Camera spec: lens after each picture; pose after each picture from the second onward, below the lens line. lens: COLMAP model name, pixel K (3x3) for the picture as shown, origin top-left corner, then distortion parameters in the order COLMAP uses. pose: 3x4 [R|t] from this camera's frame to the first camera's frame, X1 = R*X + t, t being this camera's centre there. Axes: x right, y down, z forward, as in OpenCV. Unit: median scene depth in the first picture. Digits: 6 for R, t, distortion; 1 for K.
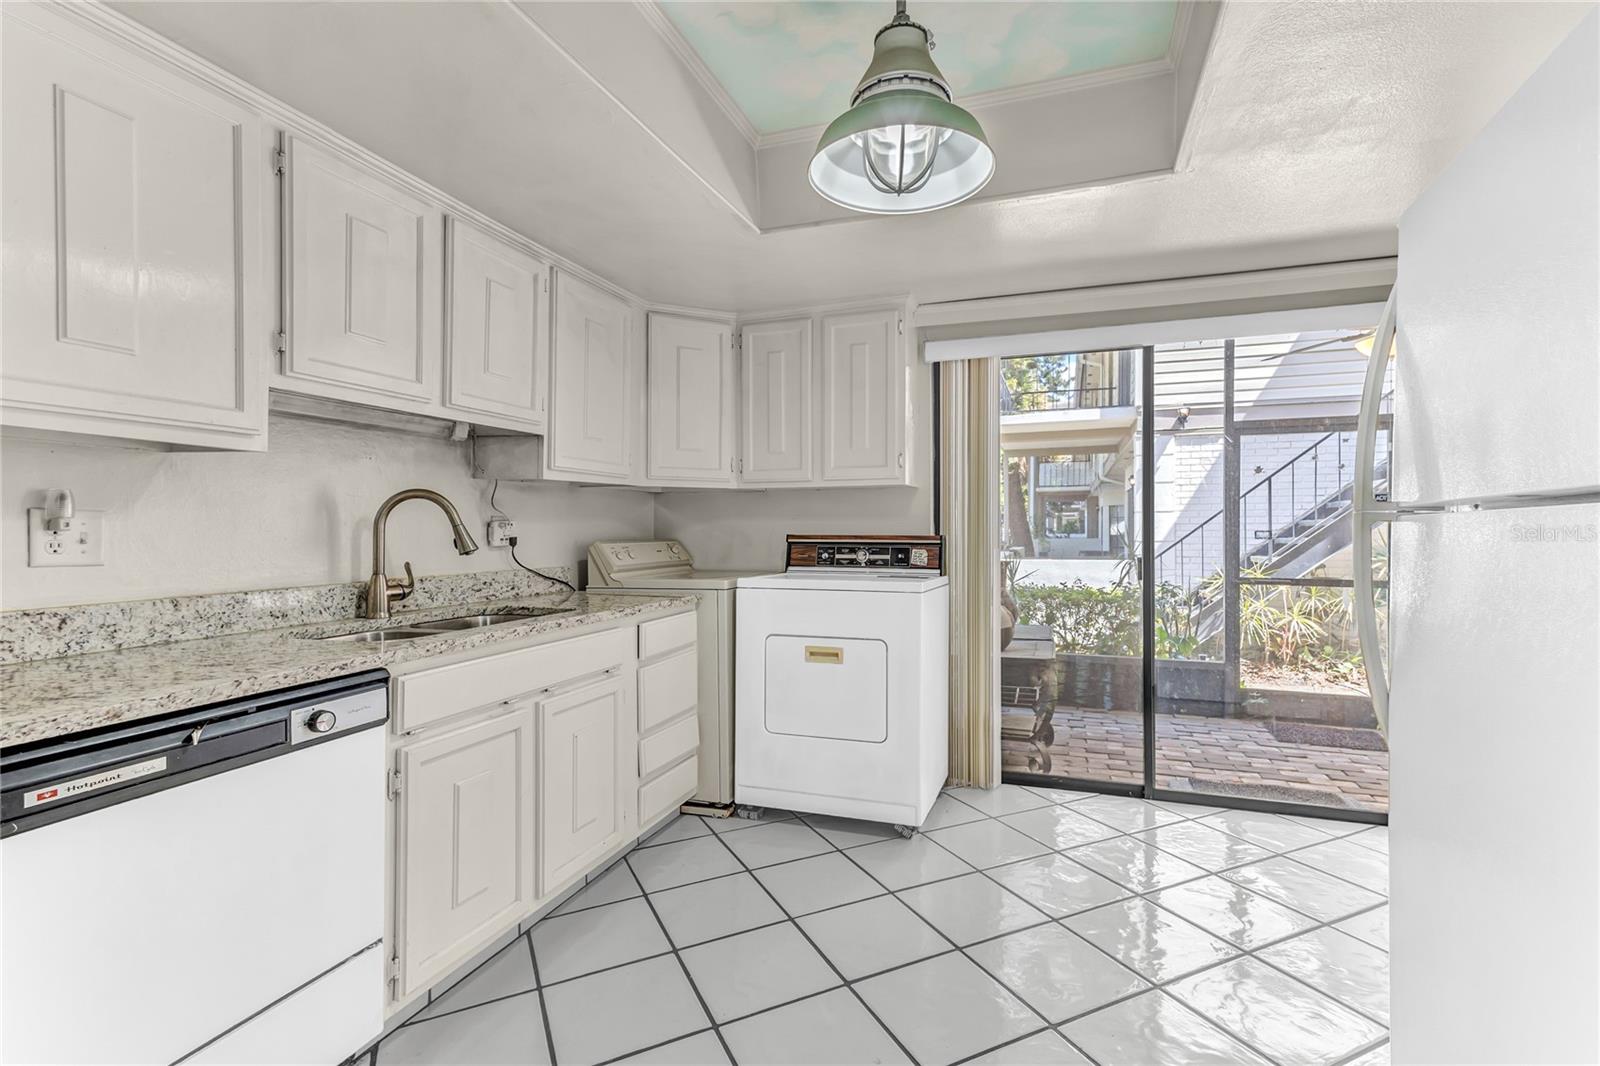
lens RADIAL K [[733.0, 0, 806.2], [0, 733.0, 525.7], [0, 0, 1]] dist [0.025729, 0.000101]
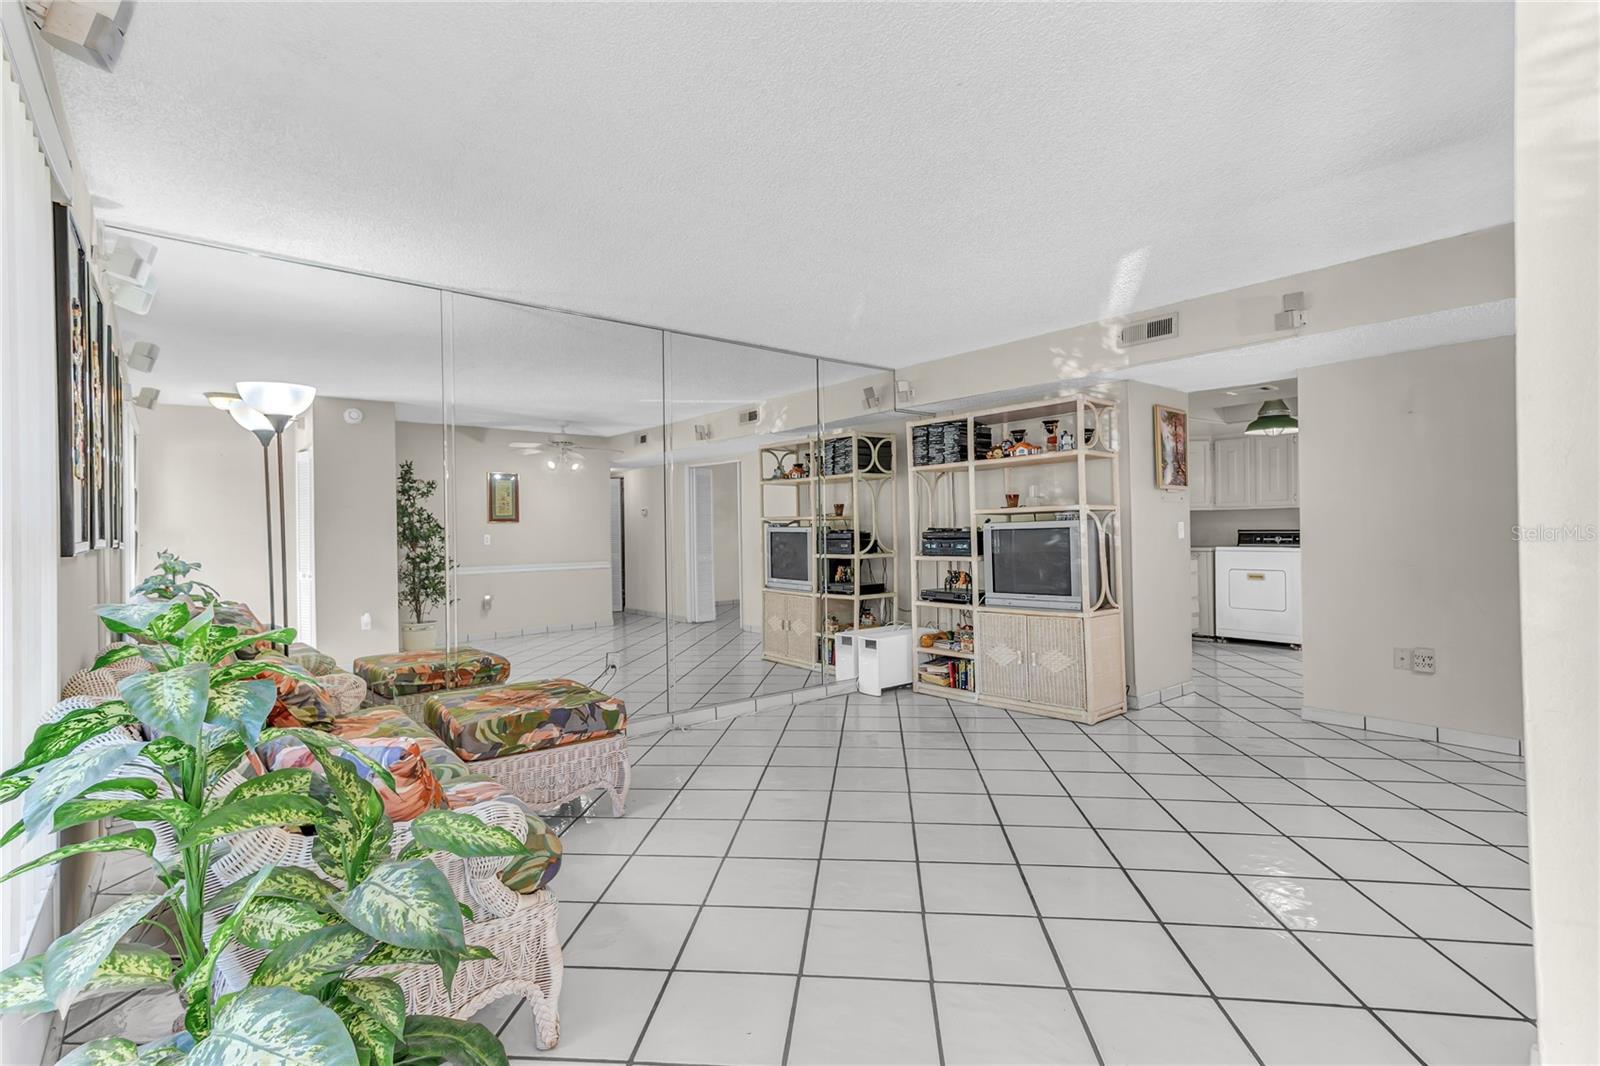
lens RADIAL K [[761.4, 0, 800.0], [0, 761.4, 533.0], [0, 0, 1]] dist [0.026663, 0.000027]
pose [[0.858034, -0.008653, -0.513520, 0.039068], [0.011893, 0.999925, 0.003023, -0.002351], [0.513455, -0.008701, 0.858072, -2.212581]]
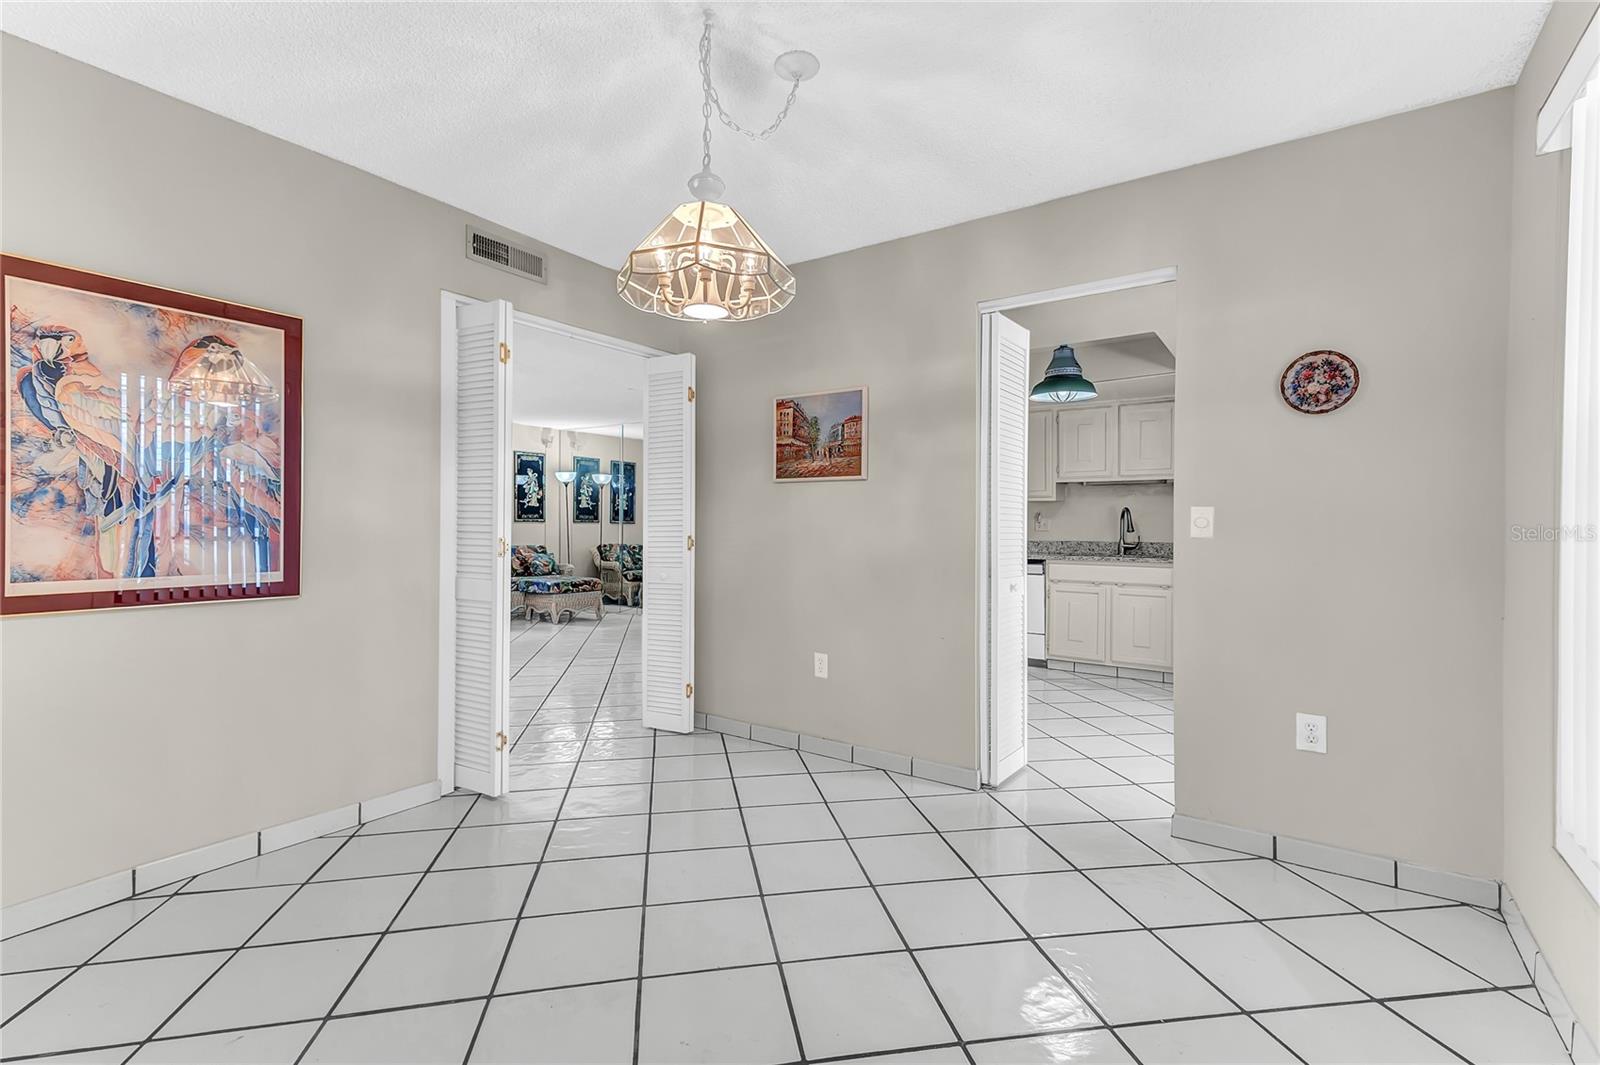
lens RADIAL K [[733.0, 0, 806.2], [0, 733.0, 525.2], [0, 0, 1]] dist [0.025729, 0.000101]
pose [[-0.261956, 0.001636, -0.965078, 2.022496], [-0.003533, 0.999990, 0.002654, 0.009472], [0.965073, 0.004105, -0.261948, 0.510288]]
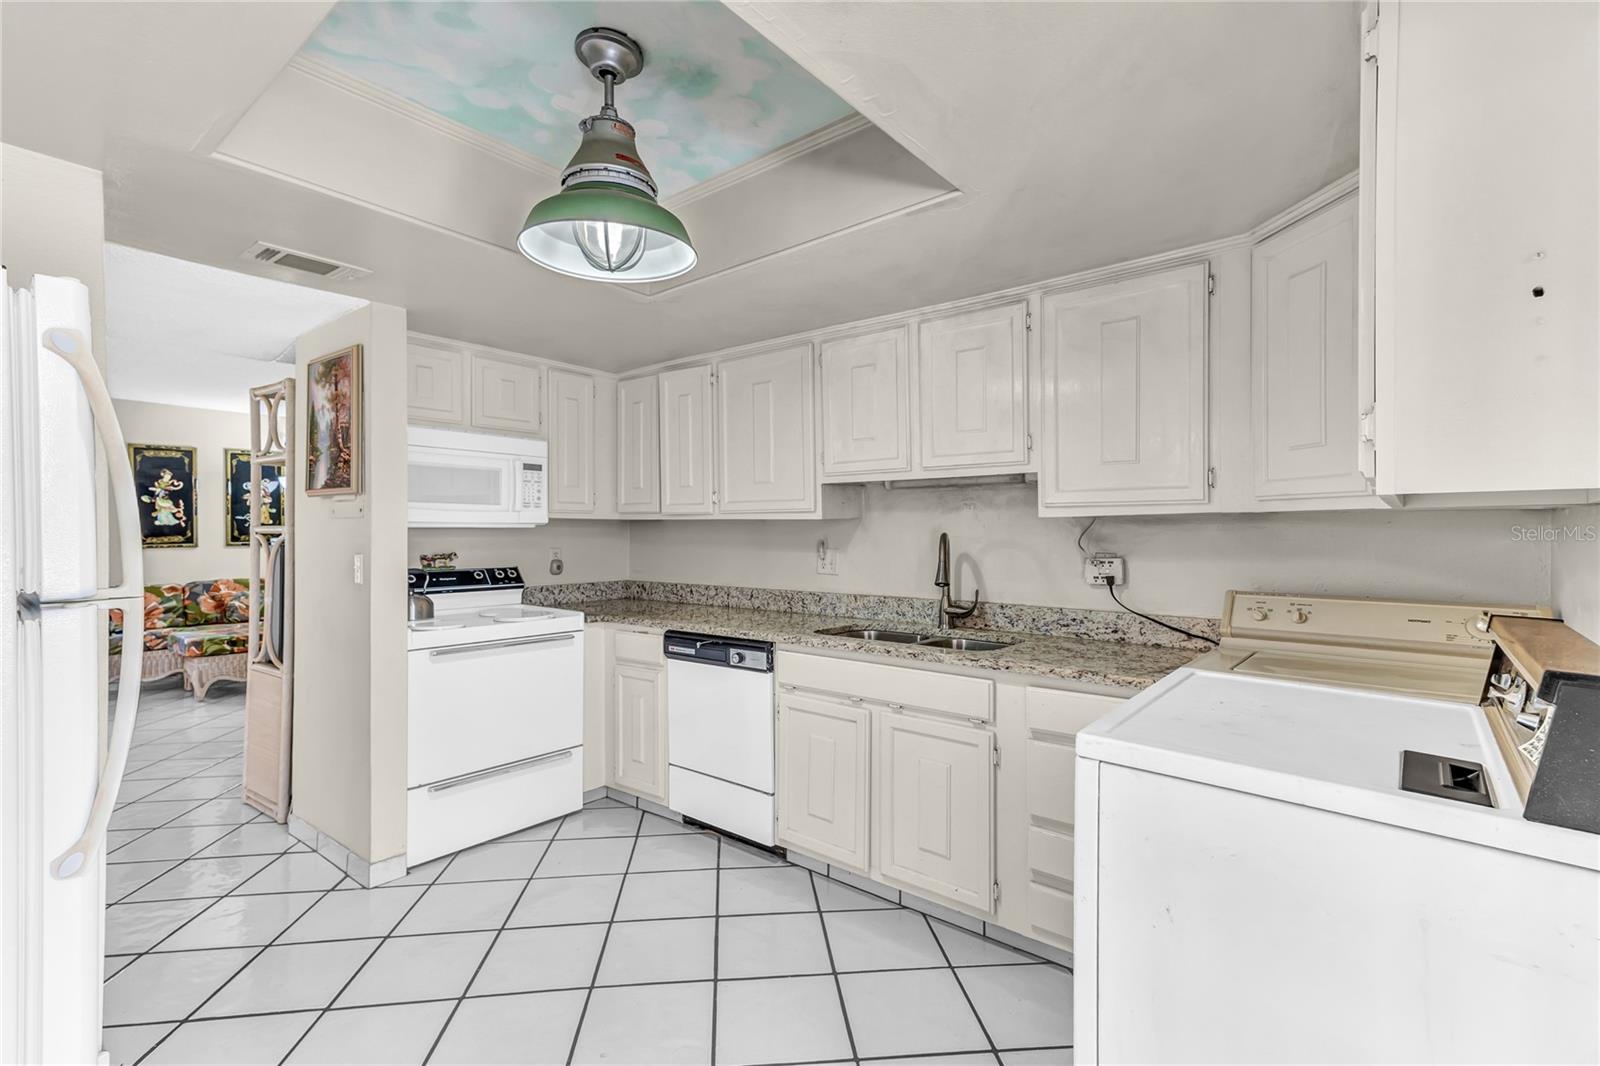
lens RADIAL K [[733.0, 0, 806.2], [0, 733.0, 525.7], [0, 0, 1]] dist [0.025729, 0.000101]
pose [[-0.328822, -0.003030, -0.944387, 0.667030], [0.003269, 0.999985, -0.004346, -0.049942], [0.944386, -0.004516, -0.328807, 1.037810]]
